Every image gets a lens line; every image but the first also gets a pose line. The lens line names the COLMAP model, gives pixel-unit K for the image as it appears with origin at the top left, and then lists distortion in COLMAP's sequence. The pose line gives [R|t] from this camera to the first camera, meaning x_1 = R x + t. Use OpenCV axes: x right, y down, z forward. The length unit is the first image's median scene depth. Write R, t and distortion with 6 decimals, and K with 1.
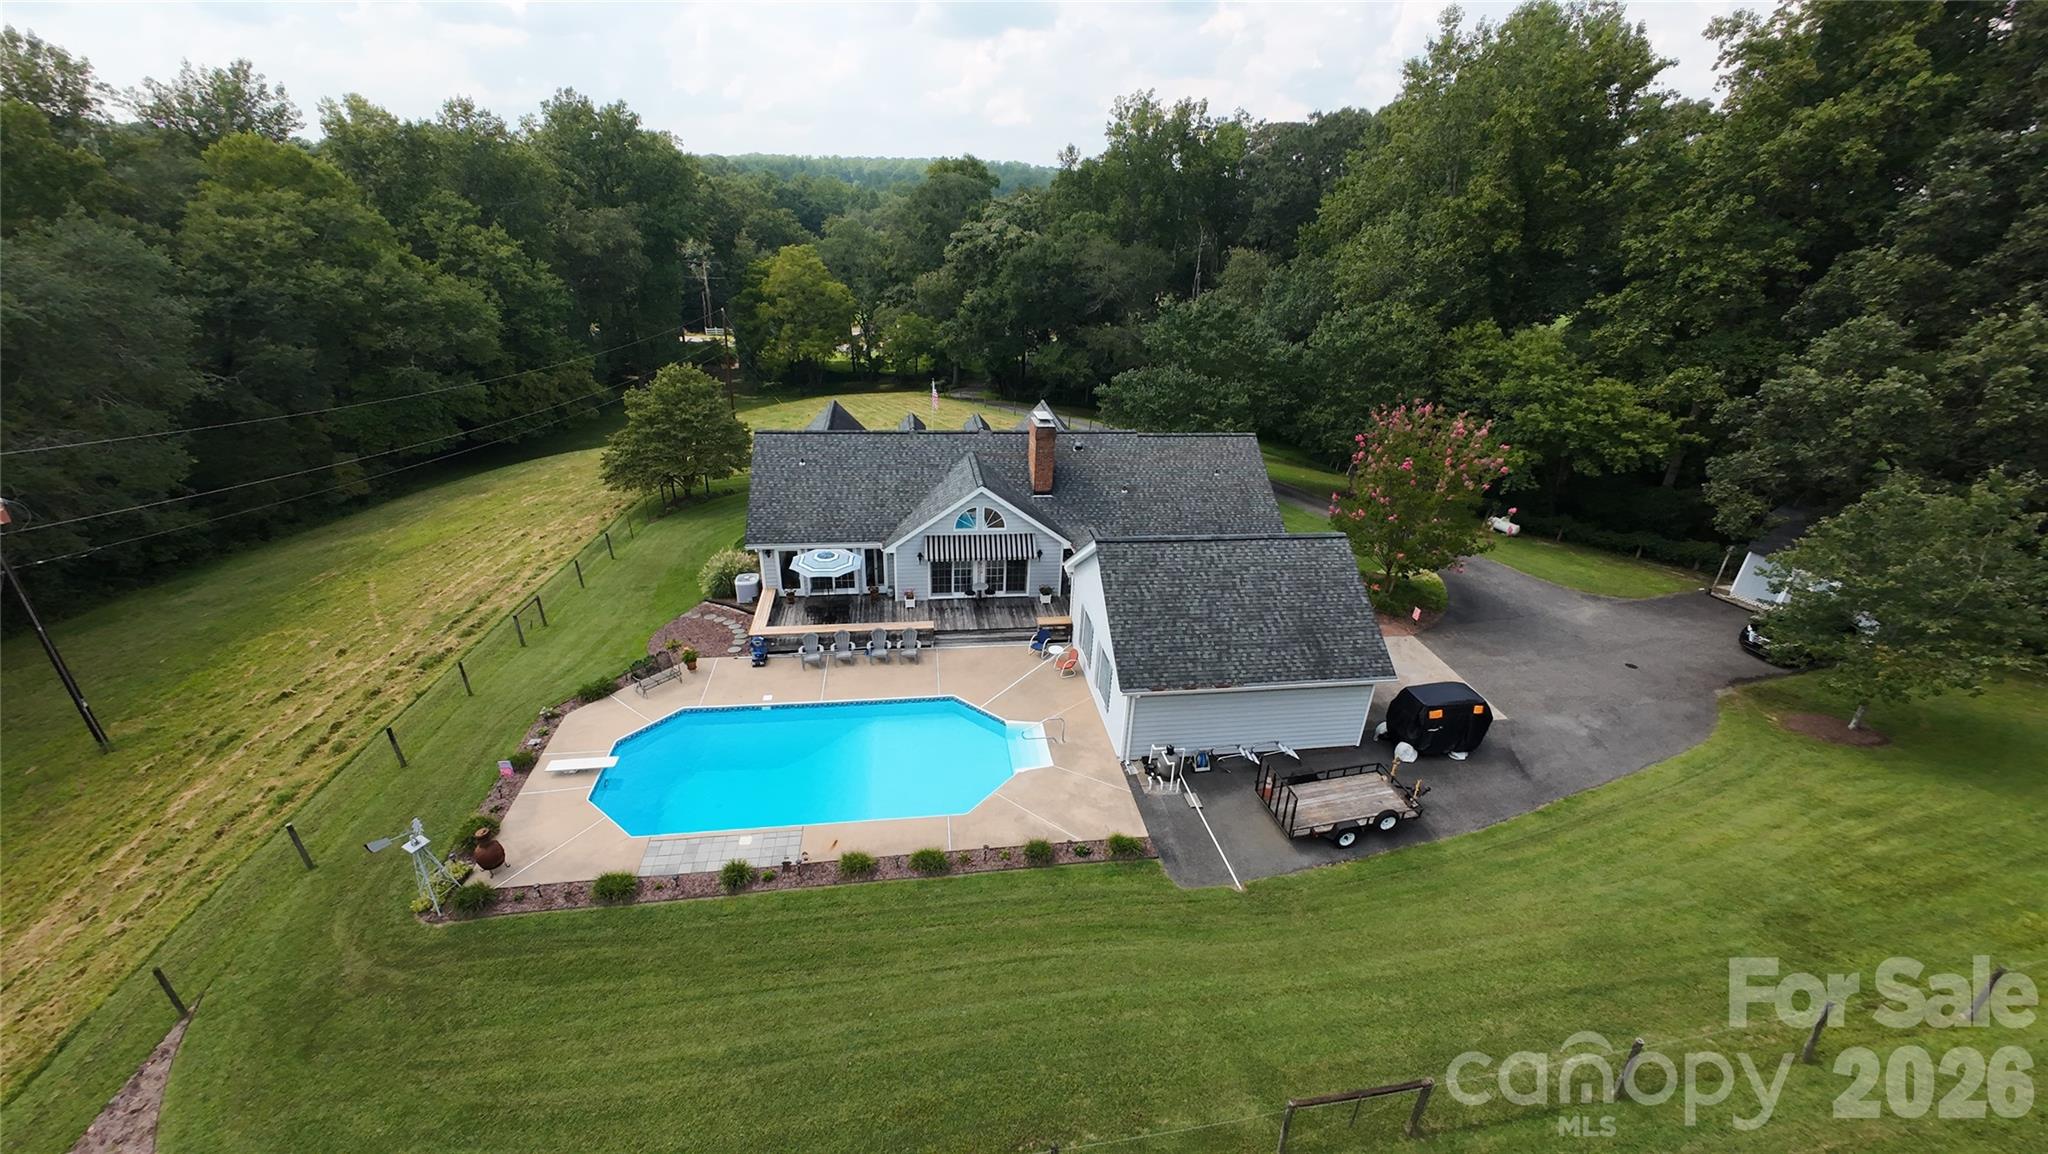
lens RADIAL K [[794.8, 0, 1021.0], [0, 794.8, 577.5], [0, 0, 1]] dist [-0.005762, 0.002267]
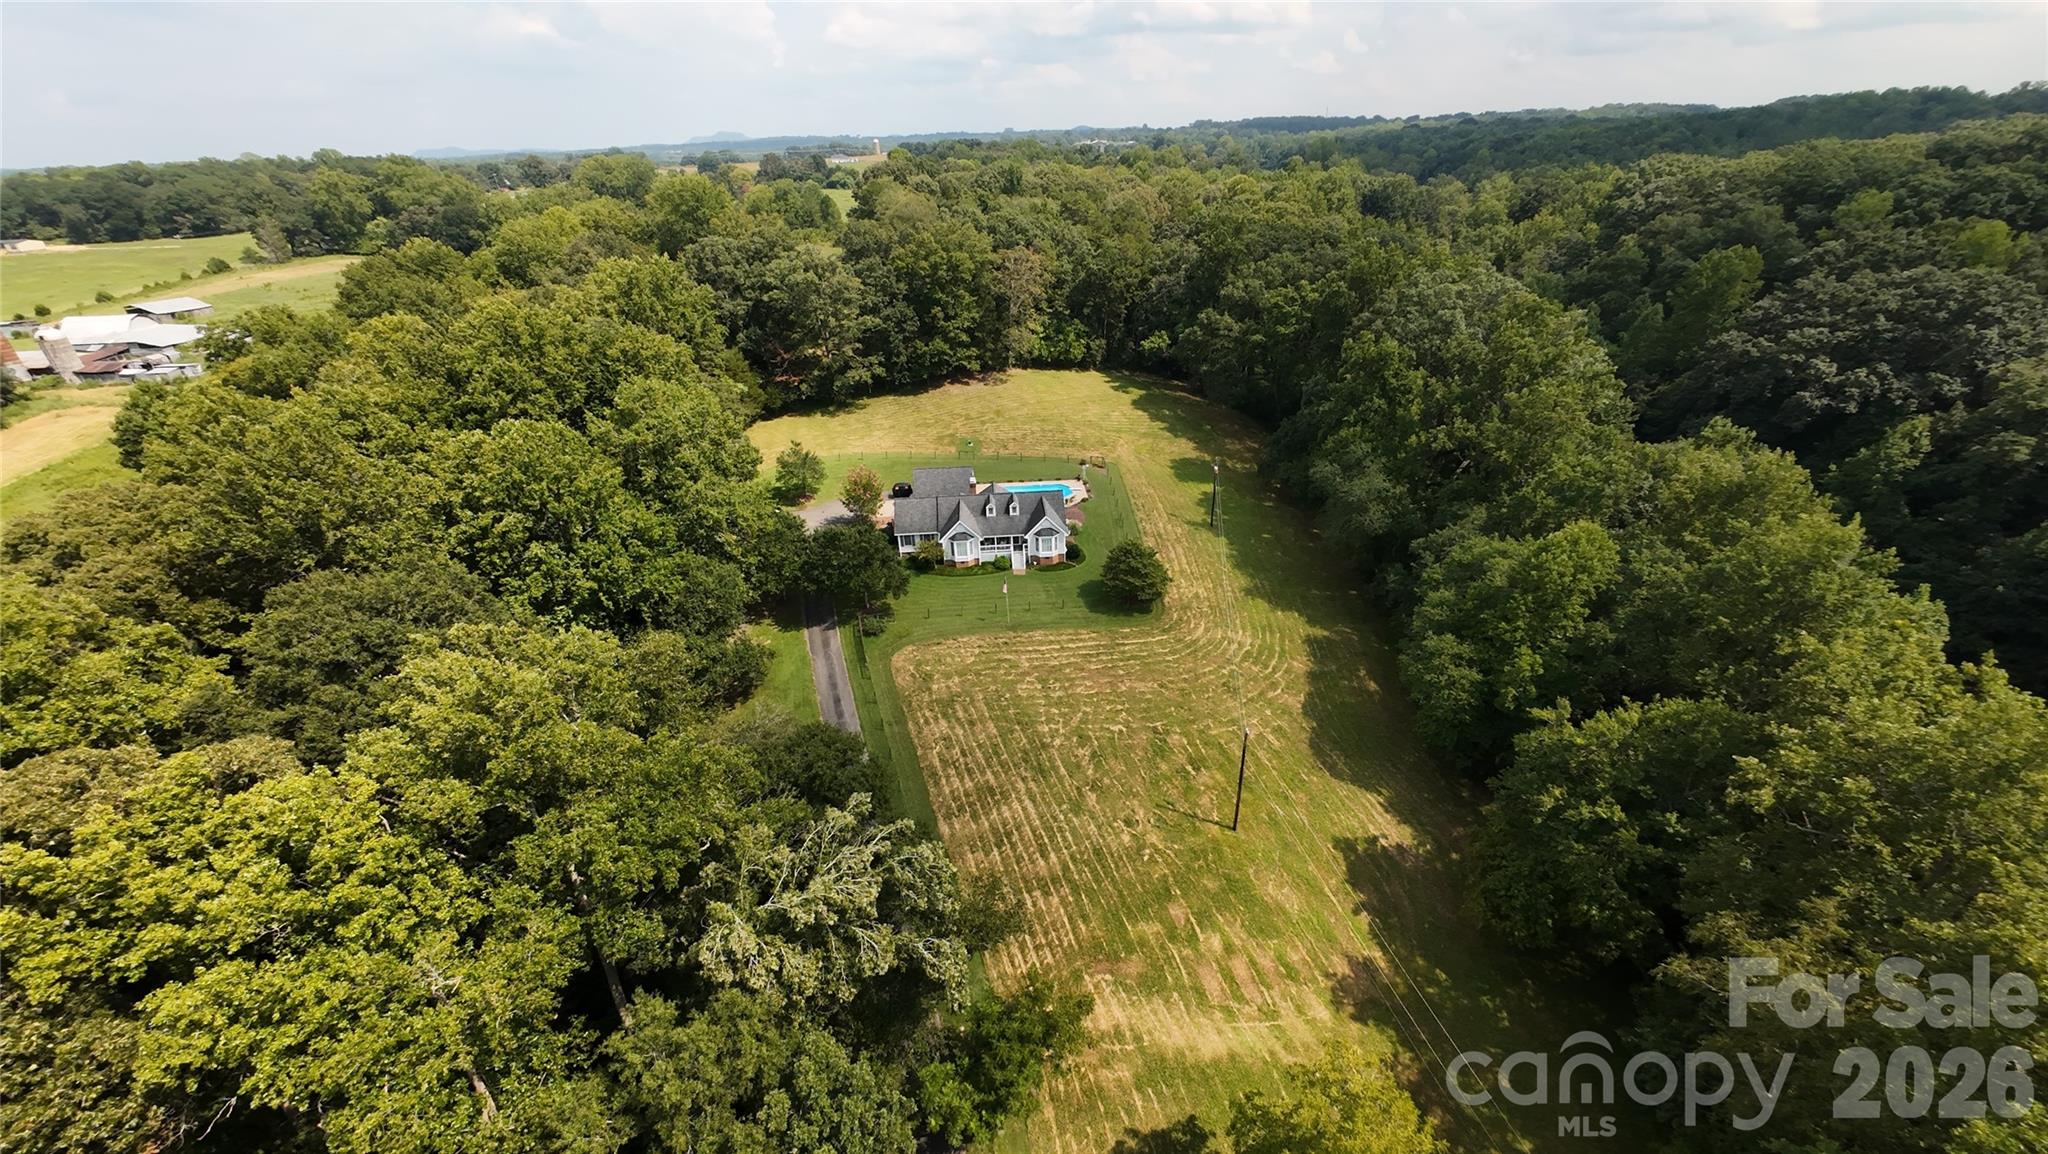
lens RADIAL K [[794.8, 0, 1021.0], [0, 794.8, 577.5], [0, 0, 1]] dist [-0.005762, 0.002267]
pose [[-0.994911, -0.054146, 0.084968, -0.498067], [0.037690, 0.582084, 0.812255, -2.737393], [-0.093439, 0.811324, -0.577081, 3.356823]]
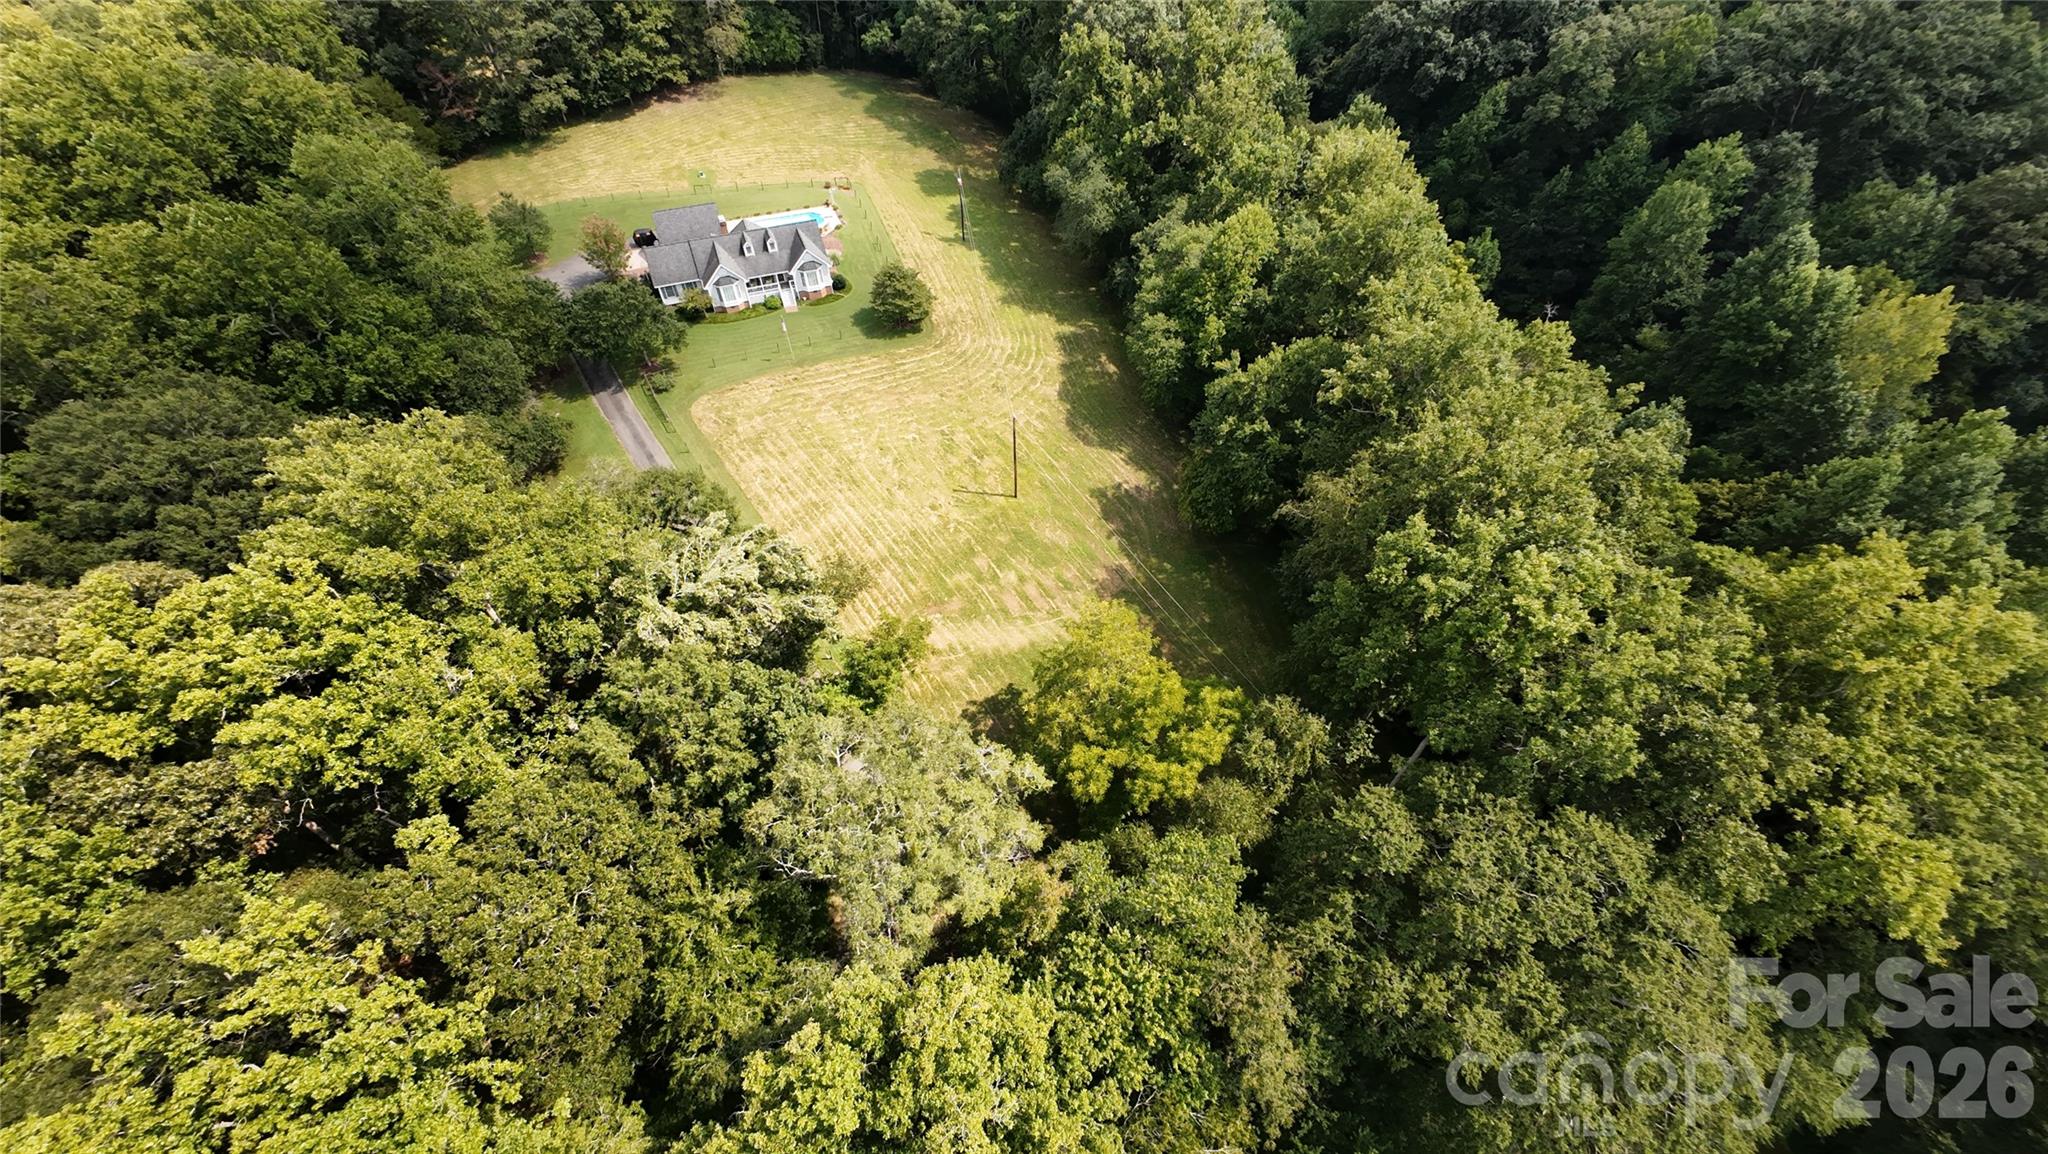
lens RADIAL K [[797.1, 0, 1020.3], [0, 797.1, 576.4], [0, 0, 1]] dist [-0.005626, 0.002342]
pose [[-0.976571, 0.134085, -0.168316, -0.442726], [-0.122362, 0.297417, 0.946874, -3.100525], [0.177022, 0.945285, -0.274042, 3.637787]]
